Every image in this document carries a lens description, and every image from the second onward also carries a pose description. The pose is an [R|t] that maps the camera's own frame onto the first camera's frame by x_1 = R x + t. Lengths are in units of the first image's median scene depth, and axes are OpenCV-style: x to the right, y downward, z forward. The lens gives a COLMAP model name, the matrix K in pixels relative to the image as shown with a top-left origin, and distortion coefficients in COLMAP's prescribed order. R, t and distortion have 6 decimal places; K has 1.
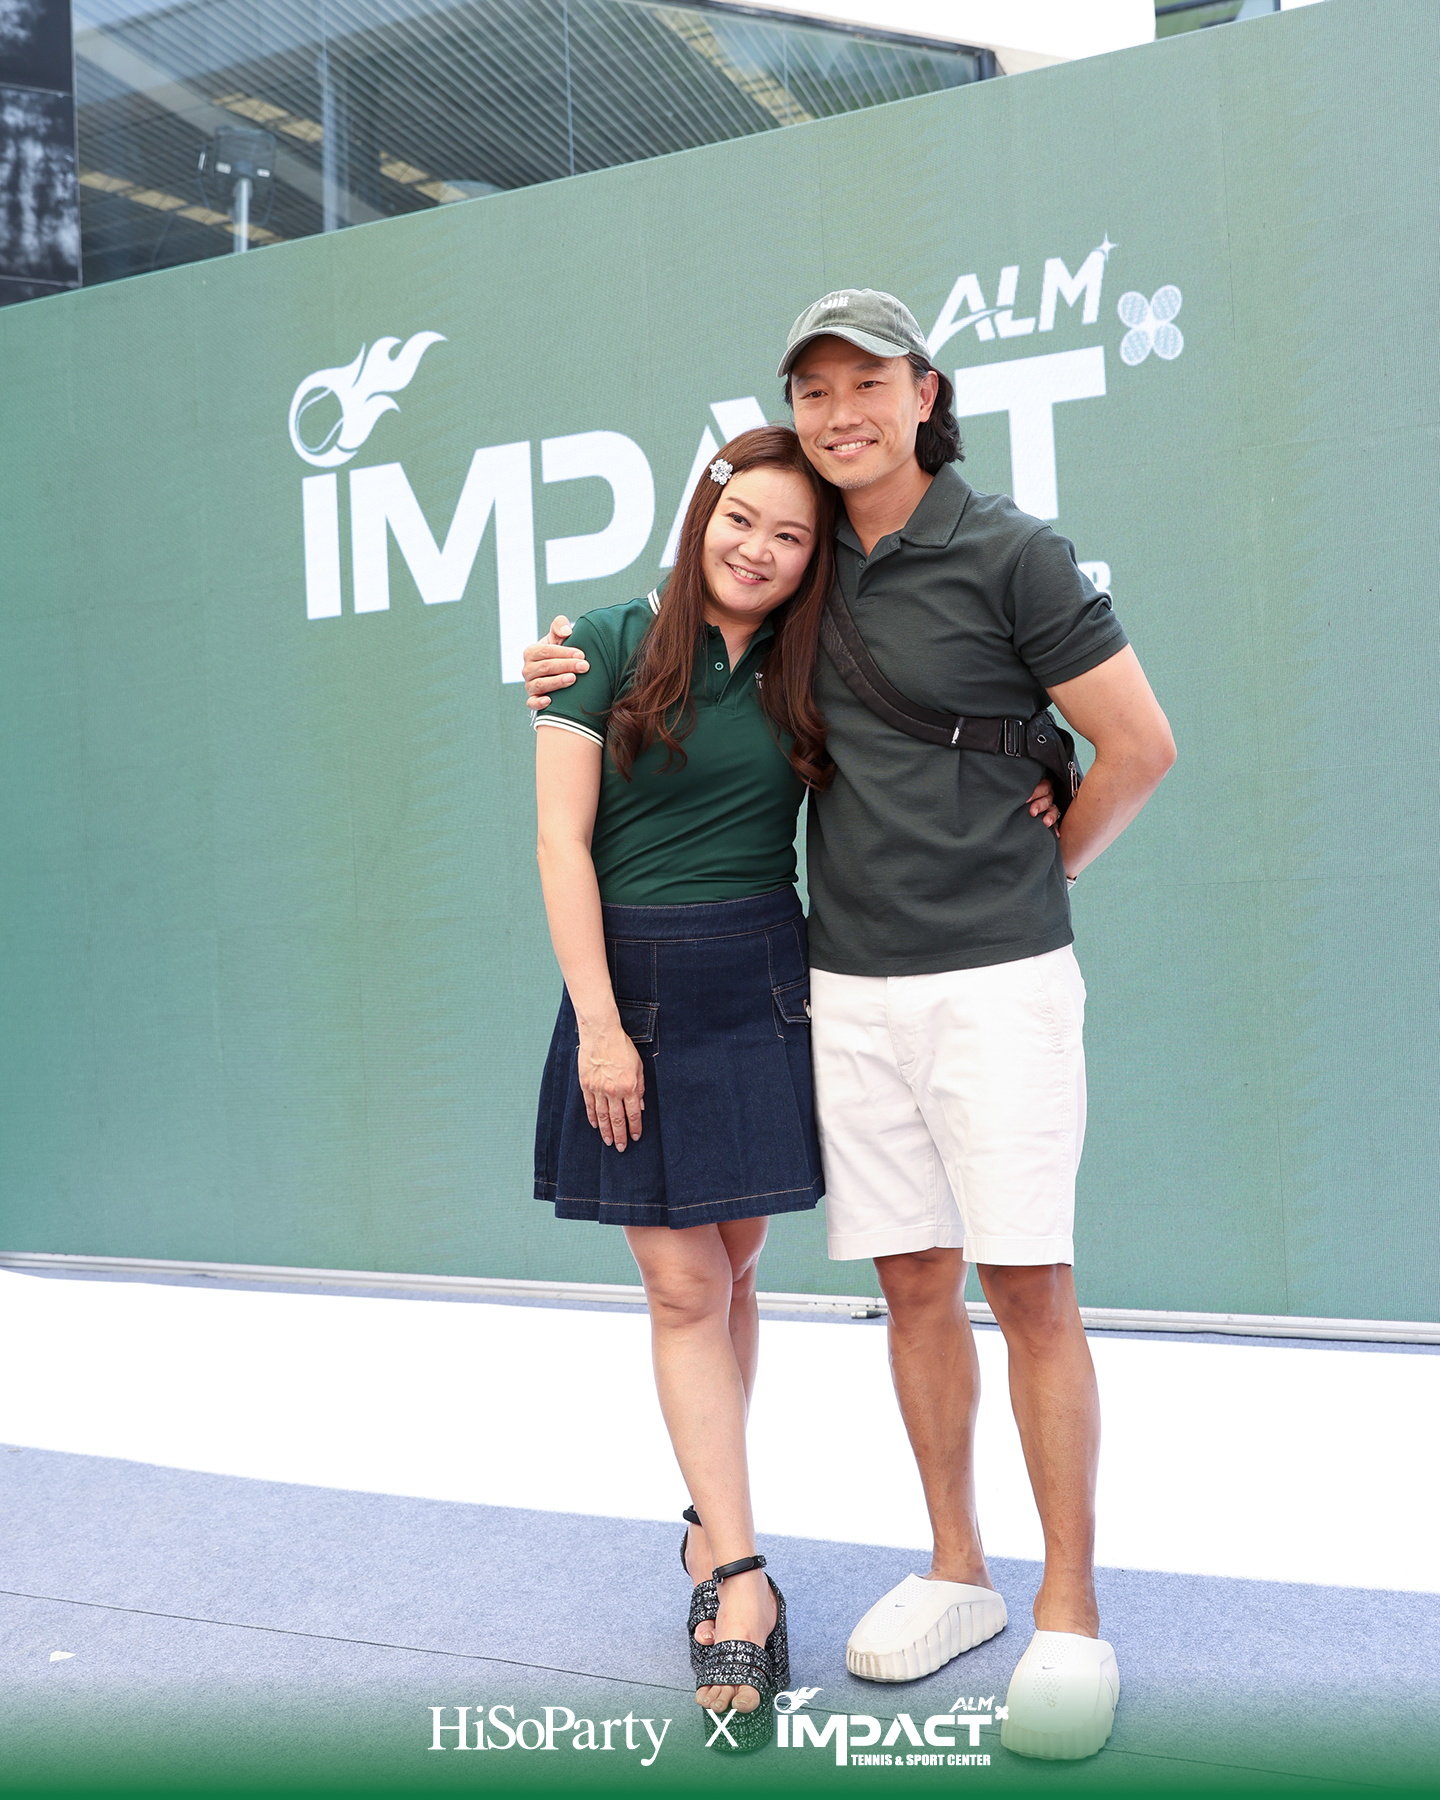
lens RADIAL K [[1877.2, 0, 678.1], [0, 1877.2, 870.8], [0, 0, 1]] dist [-0.033562, 0.000000]
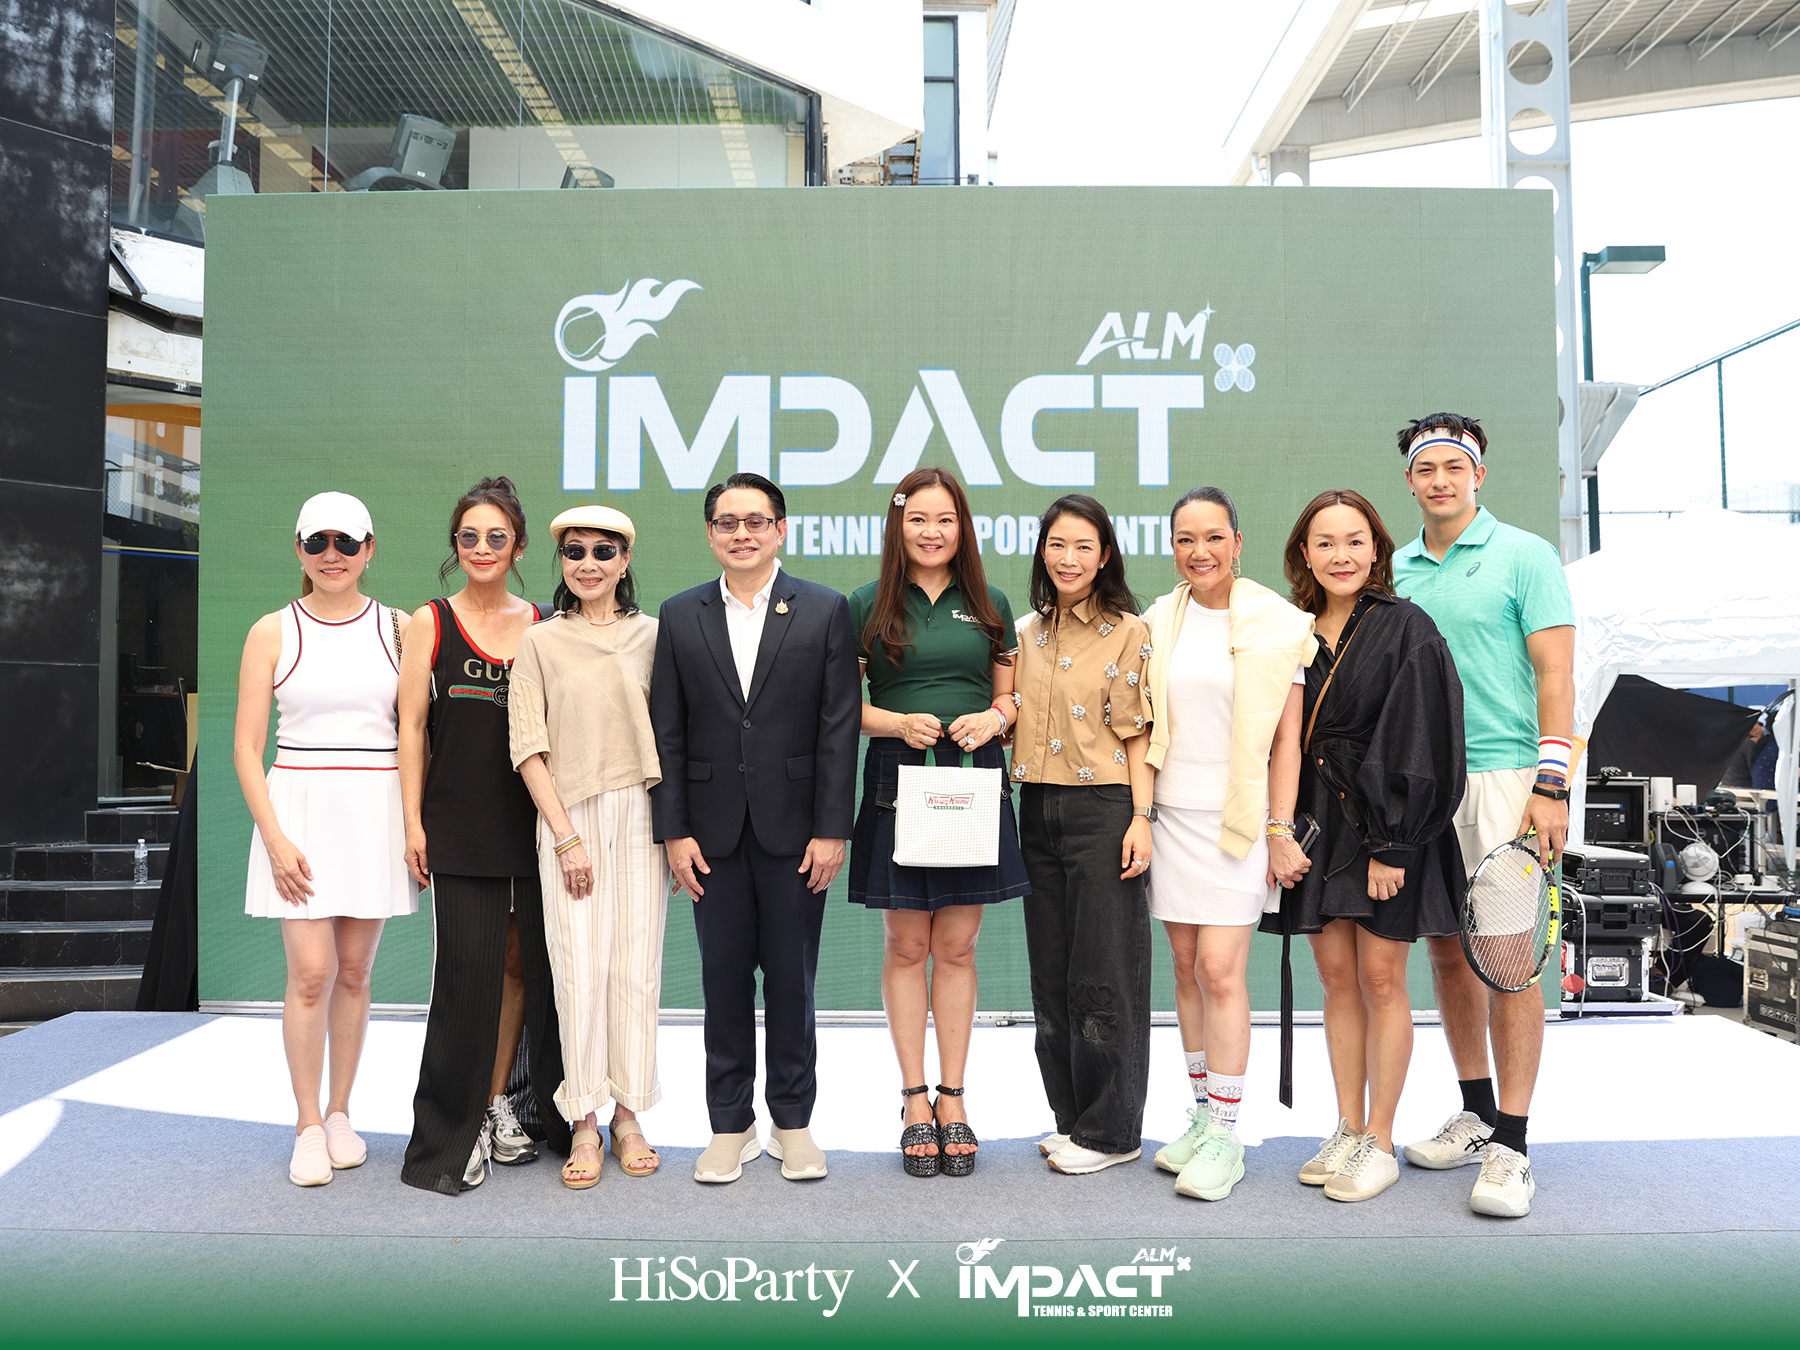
lens RADIAL K [[1475.5, 0, 922.5], [0, 1475.5, 704.5], [0, 0, 1]] dist [-0.118264, 0.096474]
pose [[0.913401, 0.049073, 0.404092, -0.377884], [-0.052453, 0.998620, -0.002709, 0.000240], [-0.403668, -0.018722, 0.914714, 0.002971]]
